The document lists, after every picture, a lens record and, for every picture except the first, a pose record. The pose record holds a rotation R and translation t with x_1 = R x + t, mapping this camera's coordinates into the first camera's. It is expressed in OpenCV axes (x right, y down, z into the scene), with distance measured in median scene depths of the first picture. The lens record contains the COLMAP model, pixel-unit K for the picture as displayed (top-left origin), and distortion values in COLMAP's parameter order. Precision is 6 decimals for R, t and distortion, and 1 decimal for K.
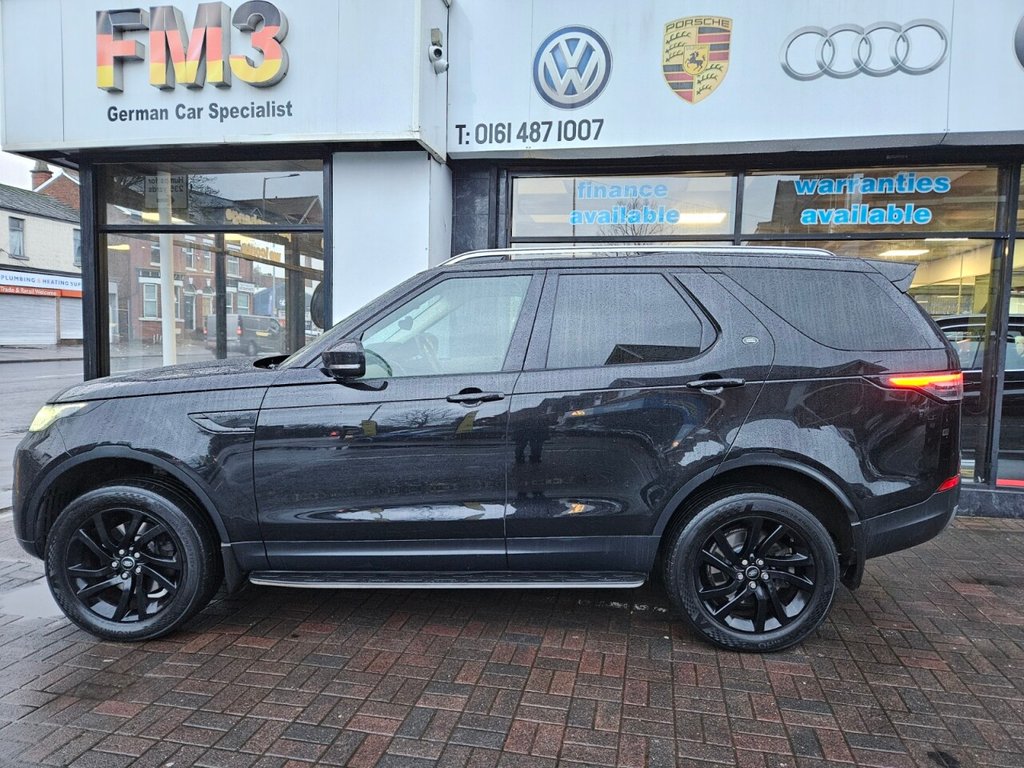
lens RADIAL K [[683.1, 0, 521.1], [0, 683.1, 383.0], [0, 0, 1]] dist [0.067348, -0.051684]
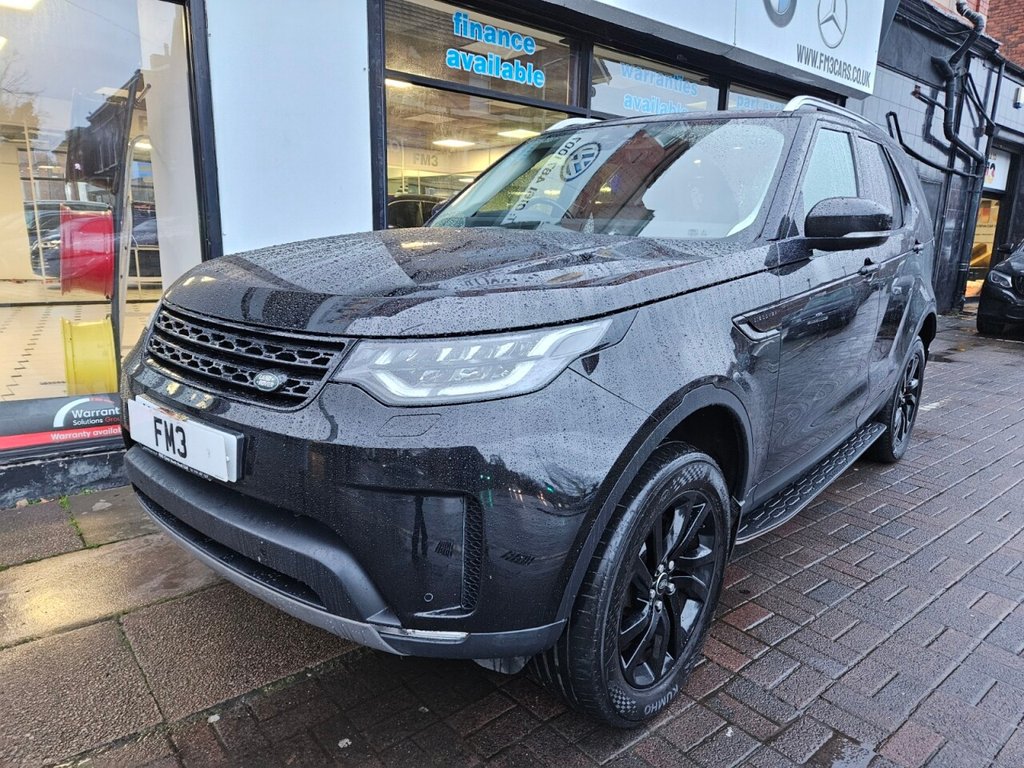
lens RADIAL K [[683.1, 0, 514.5], [0, 683.1, 387.0], [0, 0, 1]] dist [0.067348, -0.051684]
pose [[0.621401, -0.173513, 0.764038, -0.621513], [0.044310, 0.981391, 0.186836, -0.010233], [-0.782239, -0.082246, 0.617526, 0.442718]]
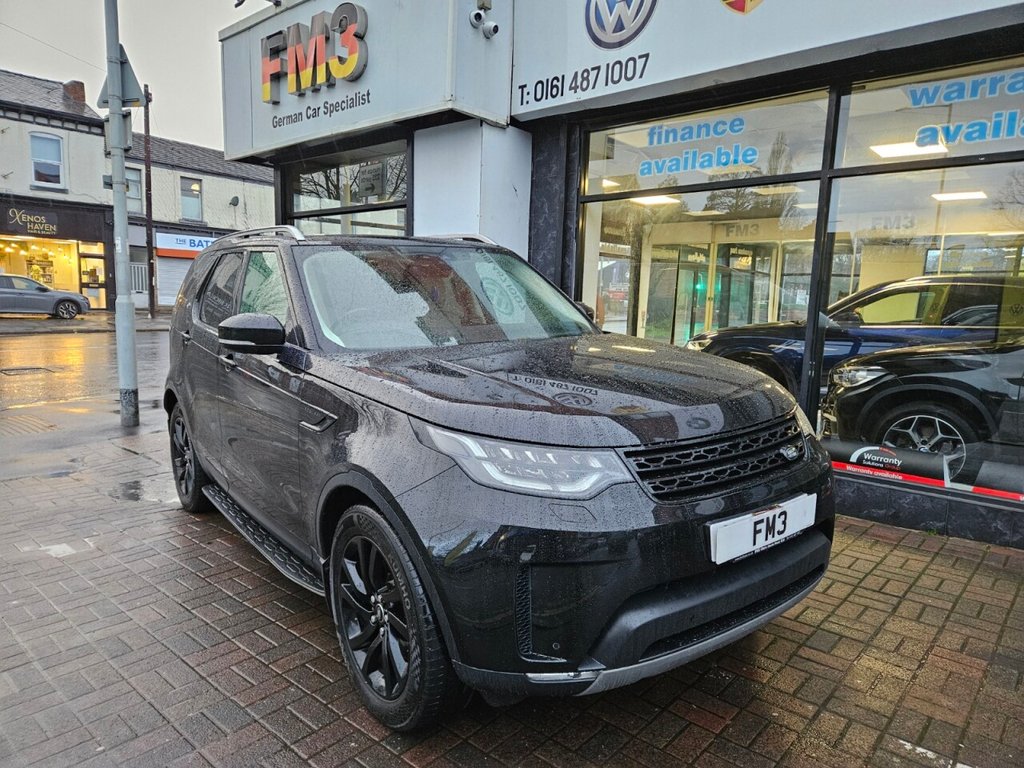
lens RADIAL K [[683.1, 0, 506.2], [0, 683.1, 383.5], [0, 0, 1]] dist [0.067348, -0.051684]
pose [[0.861575, 0.059950, -0.504078, 0.431681], [-0.038419, 0.997855, 0.053009, -0.000425], [0.506174, -0.026305, 0.862030, 0.130837]]
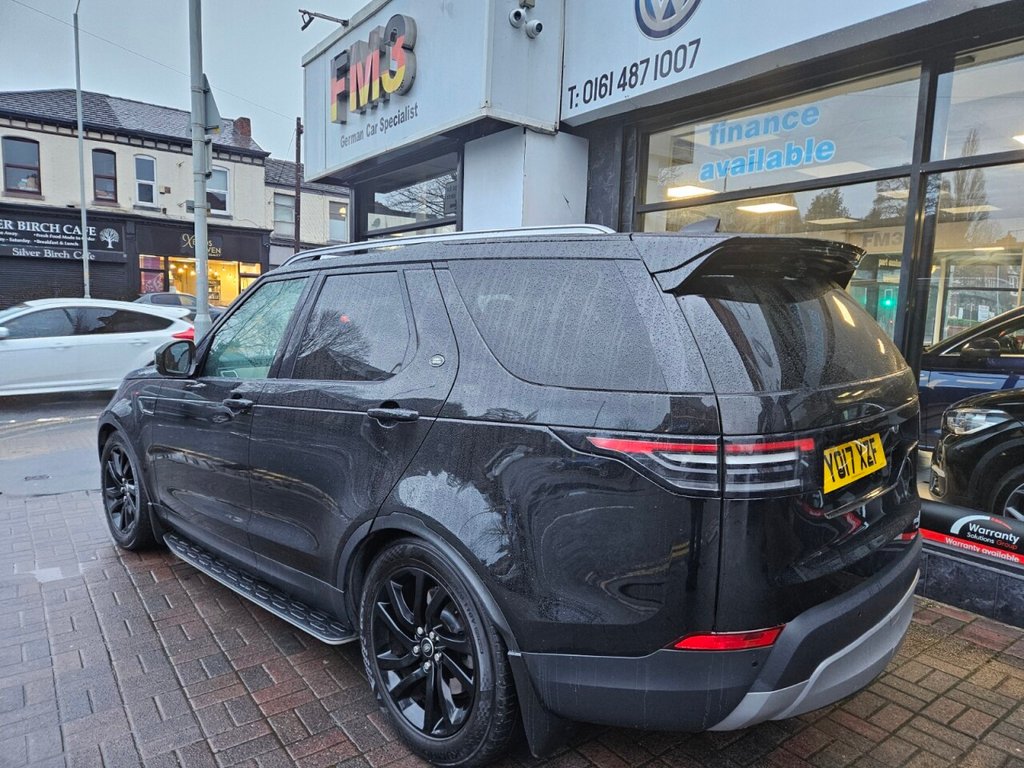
lens RADIAL K [[683.1, 0, 512.2], [0, 683.1, 379.3], [0, 0, 1]] dist [0.067348, -0.051684]
pose [[0.742510, 0.064120, -0.666759, 0.496311], [-0.054586, 0.997889, 0.035176, -0.023068], [0.667607, 0.010277, 0.744442, 0.294617]]
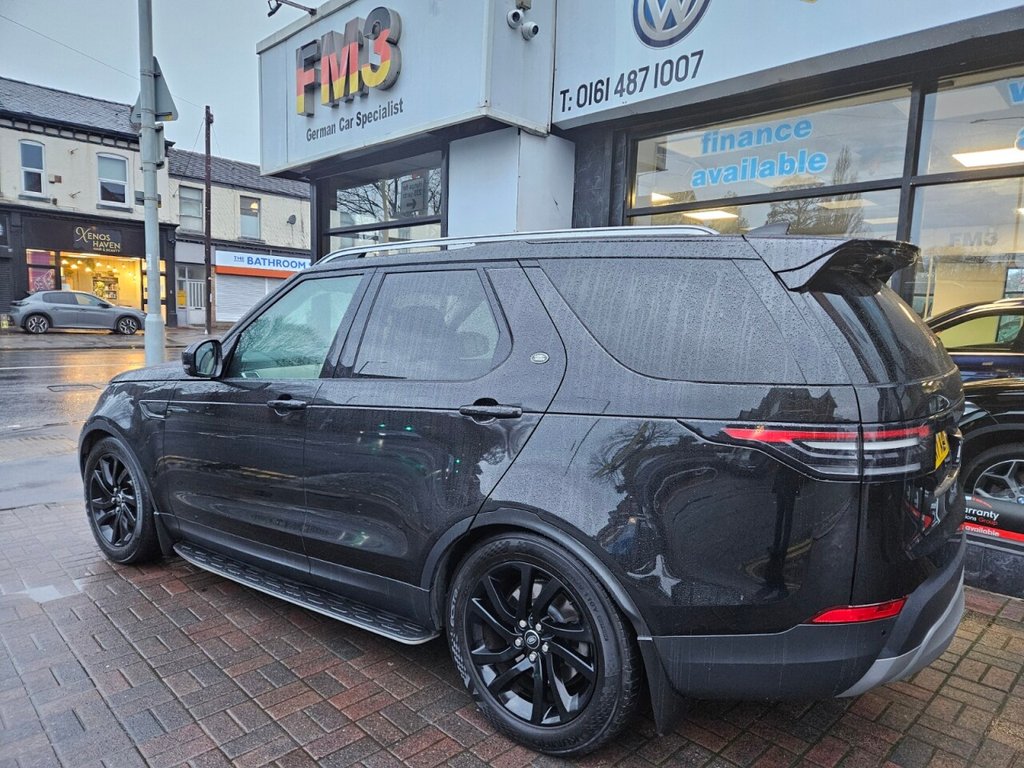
lens RADIAL K [[683.1, 0, 517.3], [0, 683.1, 387.3], [0, 0, 1]] dist [0.067348, -0.051684]
pose [[0.827447, 0.060989, -0.558222, 0.409291], [-0.048828, 0.998134, 0.036675, -0.013775], [0.559417, -0.003090, 0.828880, 0.215952]]
